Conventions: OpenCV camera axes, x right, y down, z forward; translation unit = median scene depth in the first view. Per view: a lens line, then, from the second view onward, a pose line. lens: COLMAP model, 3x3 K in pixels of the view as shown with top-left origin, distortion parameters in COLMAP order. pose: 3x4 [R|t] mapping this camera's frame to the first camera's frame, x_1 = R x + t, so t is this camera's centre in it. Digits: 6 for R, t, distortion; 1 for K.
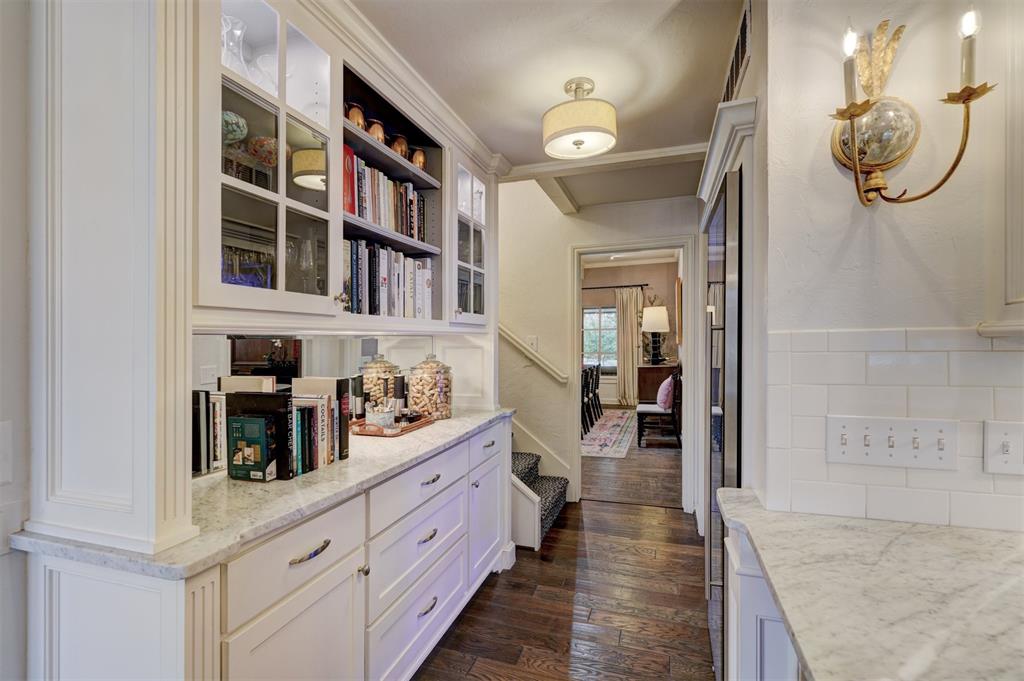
lens RADIAL K [[461.6, 0, 513.3], [0, 461.6, 345.1], [0, 0, 1]] dist [0.002112, -0.000522]
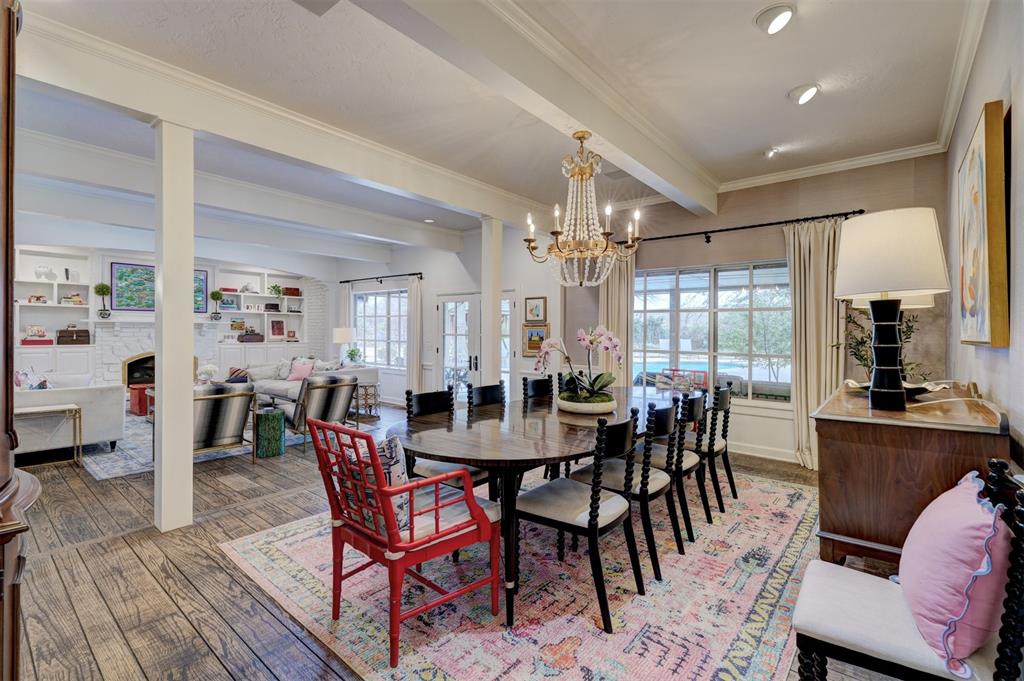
lens RADIAL K [[461.6, 0, 509.9], [0, 461.6, 335.0], [0, 0, 1]] dist [0.002112, -0.000522]
pose [[0.930218, 0.006964, -0.366942, 0.159763], [-0.008985, 0.999952, -0.003801, -0.002331], [0.366898, 0.006833, 0.930236, 0.531331]]
